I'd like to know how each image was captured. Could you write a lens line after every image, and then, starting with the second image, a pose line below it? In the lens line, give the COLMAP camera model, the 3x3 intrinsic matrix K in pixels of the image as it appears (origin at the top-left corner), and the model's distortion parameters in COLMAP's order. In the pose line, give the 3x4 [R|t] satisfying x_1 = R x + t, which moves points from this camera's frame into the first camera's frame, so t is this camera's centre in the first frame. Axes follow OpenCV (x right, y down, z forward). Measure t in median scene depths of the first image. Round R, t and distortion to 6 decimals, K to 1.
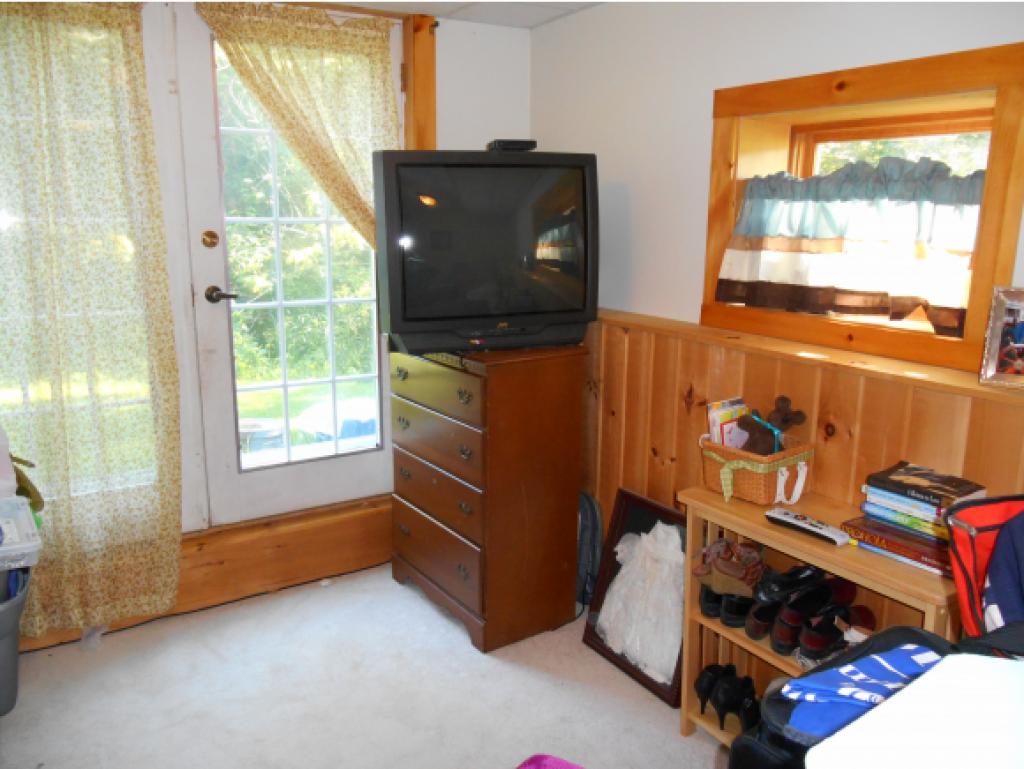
lens RADIAL K [[805.6, 0, 513.2], [0, 805.6, 378.5], [0, 0, 1]] dist [-0.016925, 0.012804]
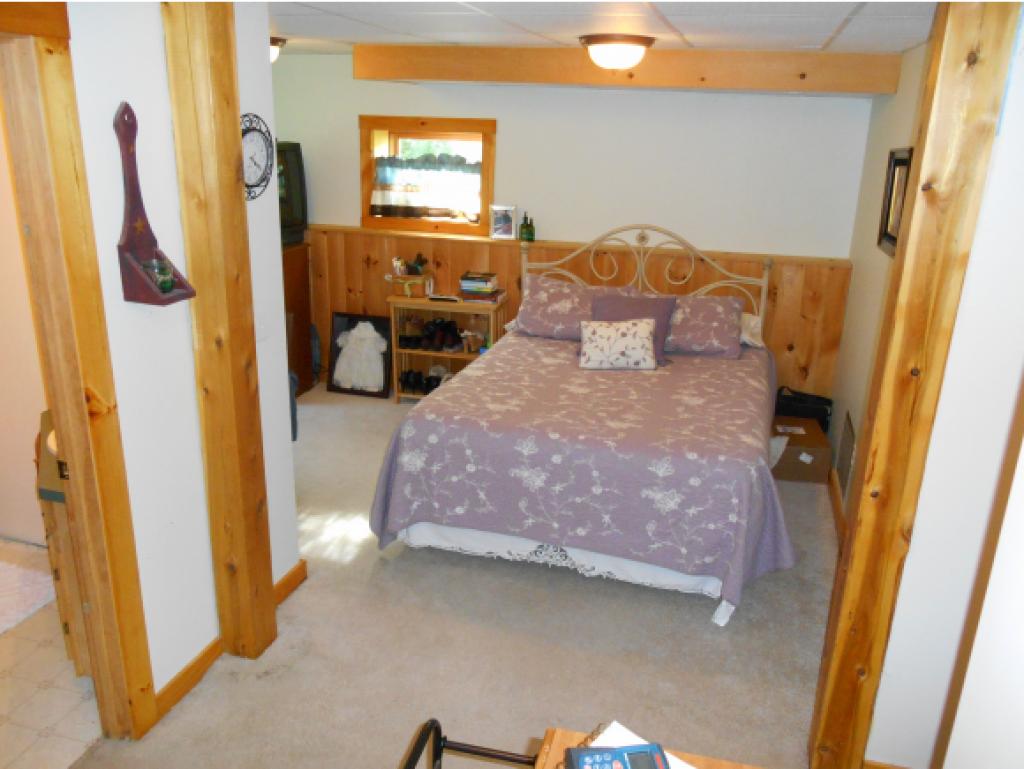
lens RADIAL K [[802.1, 0, 512.0], [0, 802.1, 384.5], [0, 0, 1]] dist [-0.010753, -0.000016]
pose [[0.739725, -0.195297, 0.643945, -0.982945], [0.113771, 0.979479, 0.166364, 0.035542], [-0.663221, -0.049801, 0.746765, -0.918285]]
